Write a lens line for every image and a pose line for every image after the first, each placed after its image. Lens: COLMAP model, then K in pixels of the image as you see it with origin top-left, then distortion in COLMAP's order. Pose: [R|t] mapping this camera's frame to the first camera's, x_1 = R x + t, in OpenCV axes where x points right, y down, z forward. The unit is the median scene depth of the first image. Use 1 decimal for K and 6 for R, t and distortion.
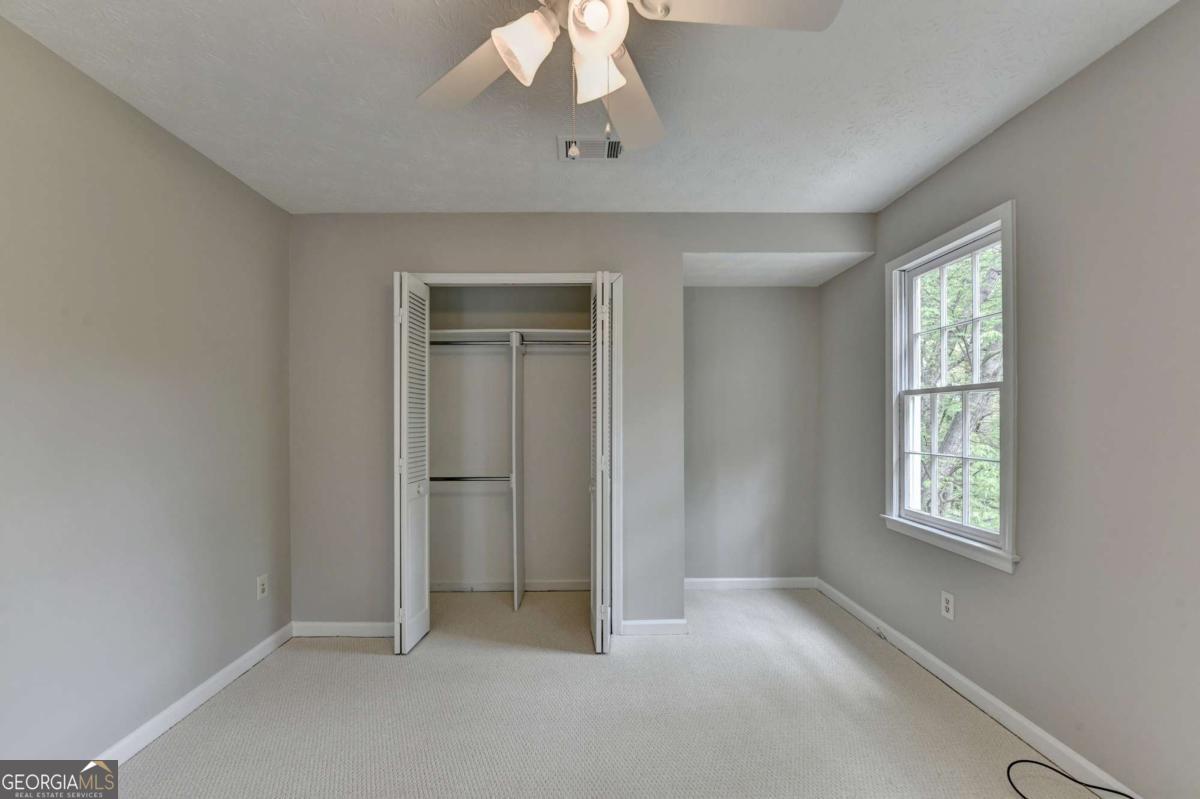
lens RADIAL K [[480.6, 0, 589.8], [0, 480.6, 401.7], [0, 0, 1]] dist [-0.015007, -0.002737]
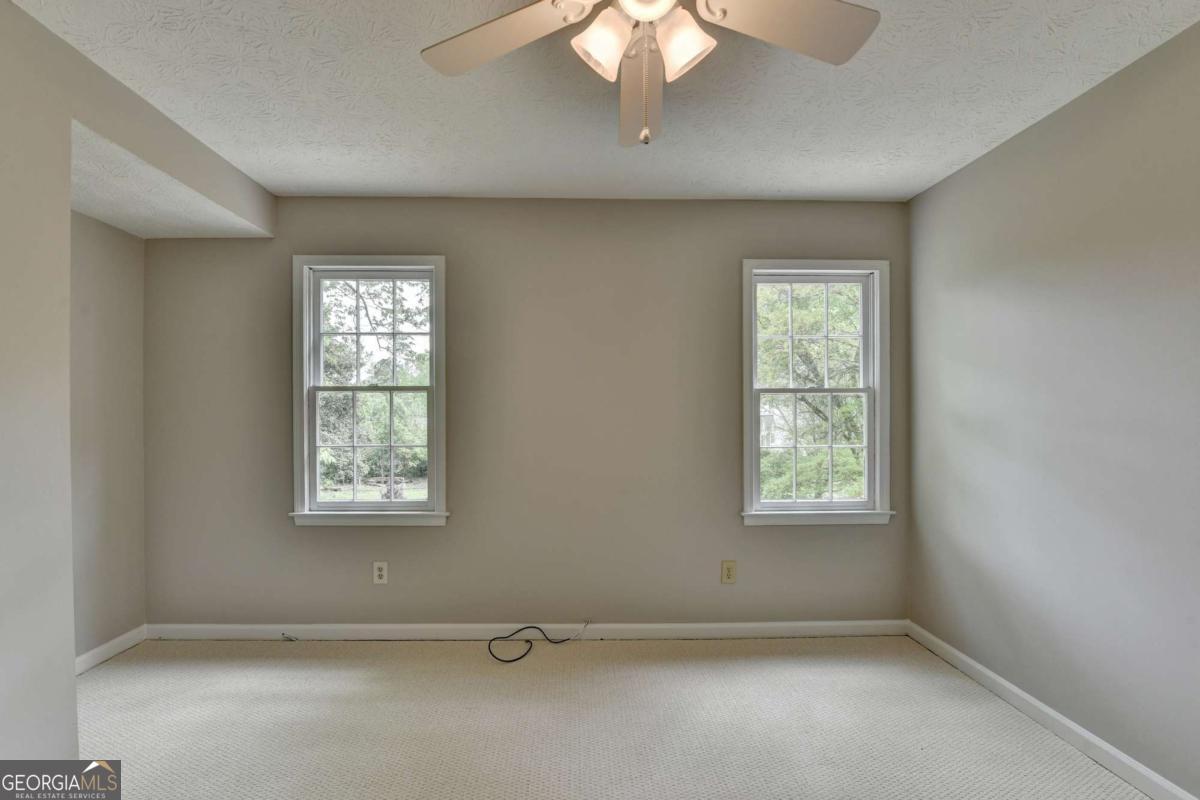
lens RADIAL K [[480.6, 0, 589.8], [0, 480.6, 402.2], [0, 0, 1]] dist [-0.015007, -0.002737]
pose [[0.016420, 0.030384, 0.999403, -0.359225], [-0.035526, 0.998925, -0.029785, 0.020342], [-0.999234, -0.035016, 0.017482, 0.397170]]
